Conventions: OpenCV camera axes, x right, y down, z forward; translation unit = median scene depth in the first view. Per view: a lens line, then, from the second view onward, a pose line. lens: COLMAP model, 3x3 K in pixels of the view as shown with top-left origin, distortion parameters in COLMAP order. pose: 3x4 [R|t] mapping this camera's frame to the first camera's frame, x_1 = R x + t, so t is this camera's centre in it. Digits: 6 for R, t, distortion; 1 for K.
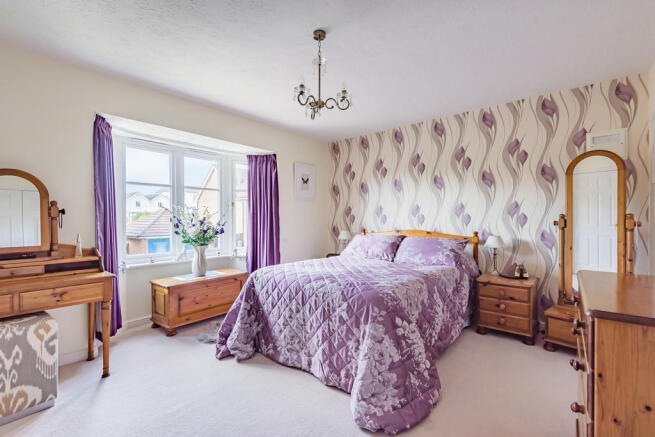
lens RADIAL K [[296.3, 0, 323.6], [0, 296.3, 219.3], [0, 0, 1]] dist [0.016036, -0.006342]
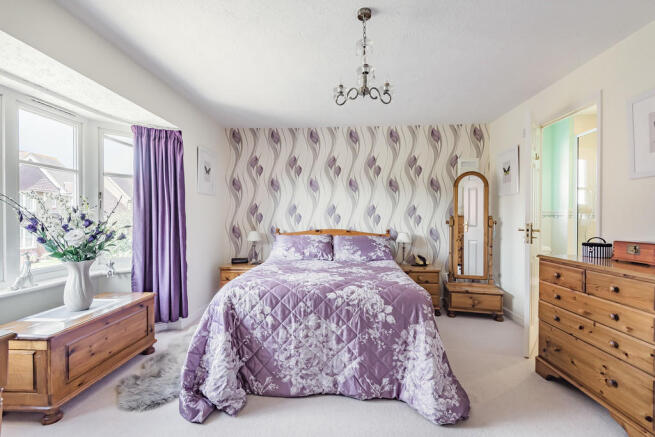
lens RADIAL K [[296.3, 0, 326.3], [0, 296.3, 220.2], [0, 0, 1]] dist [0.016036, -0.006342]
pose [[0.801732, 0.001868, 0.597680, -0.422793], [-0.005335, 0.999978, 0.004032, 0.000890], [-0.597659, -0.006421, 0.801724, 0.226549]]
